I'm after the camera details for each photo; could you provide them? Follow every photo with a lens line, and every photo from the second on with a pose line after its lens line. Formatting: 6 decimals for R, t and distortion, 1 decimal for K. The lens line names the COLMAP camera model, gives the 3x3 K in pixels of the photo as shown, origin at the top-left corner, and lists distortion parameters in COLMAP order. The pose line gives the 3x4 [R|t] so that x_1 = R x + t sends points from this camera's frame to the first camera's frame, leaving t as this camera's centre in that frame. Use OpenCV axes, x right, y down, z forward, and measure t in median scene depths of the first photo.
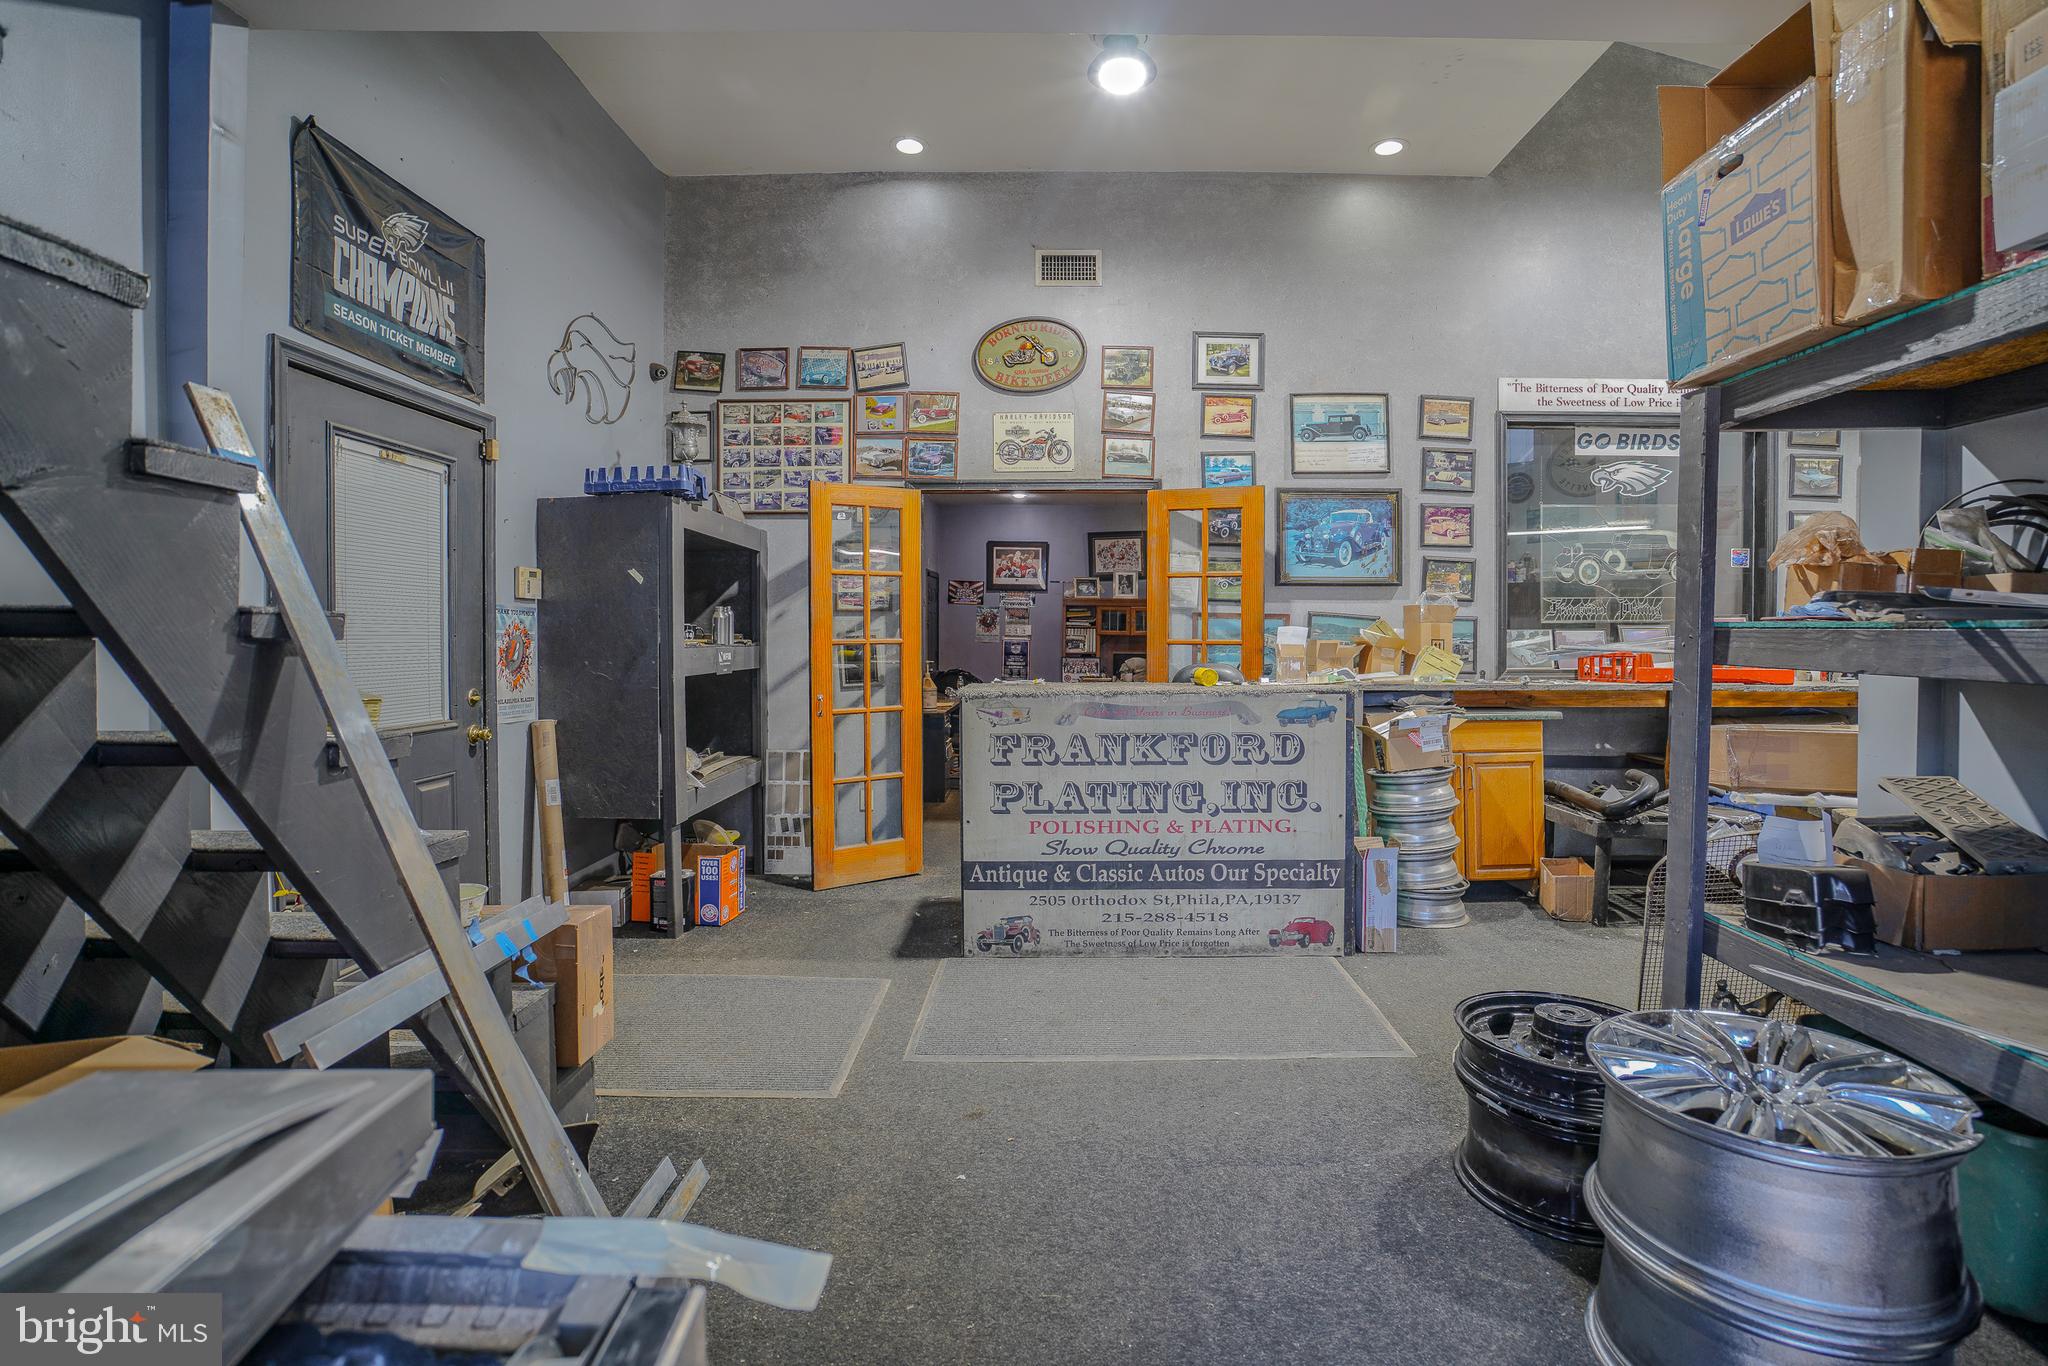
lens RADIAL K [[955.8, 0, 1033.5], [0, 955.8, 666.8], [0, 0, 1]] dist [-0.053983, 0.020267]
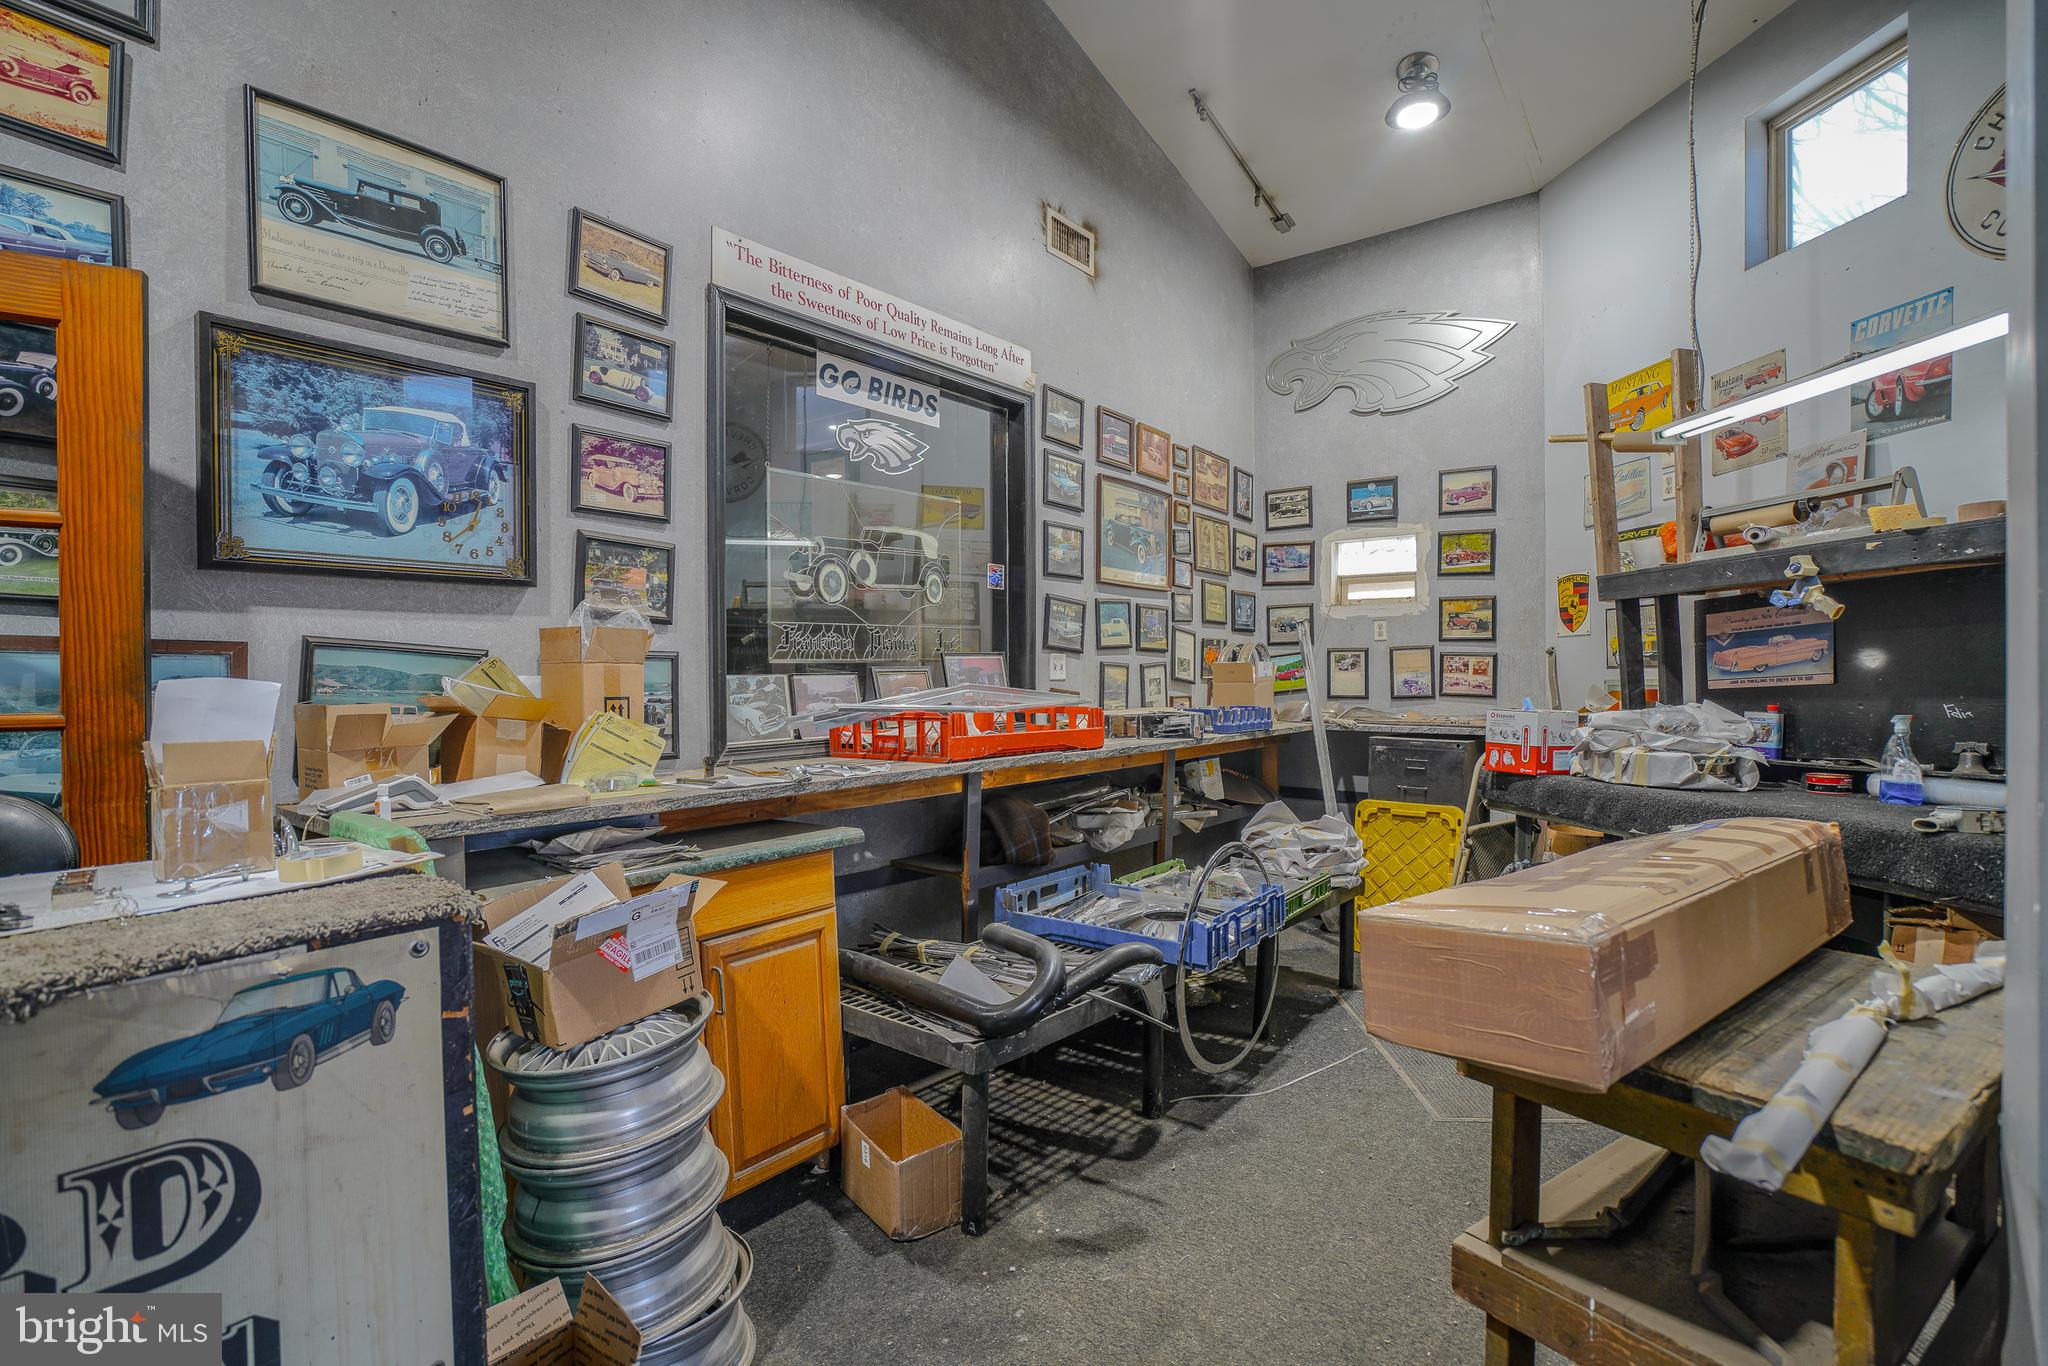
lens RADIAL K [[955.8, 0, 1033.5], [0, 955.8, 666.8], [0, 0, 1]] dist [-0.053983, 0.020267]
pose [[0.602584, -0.002494, 0.798052, 0.161057], [0.035689, 0.999079, -0.023826, -0.024744], [-0.797257, 0.042838, 0.602118, 0.517480]]
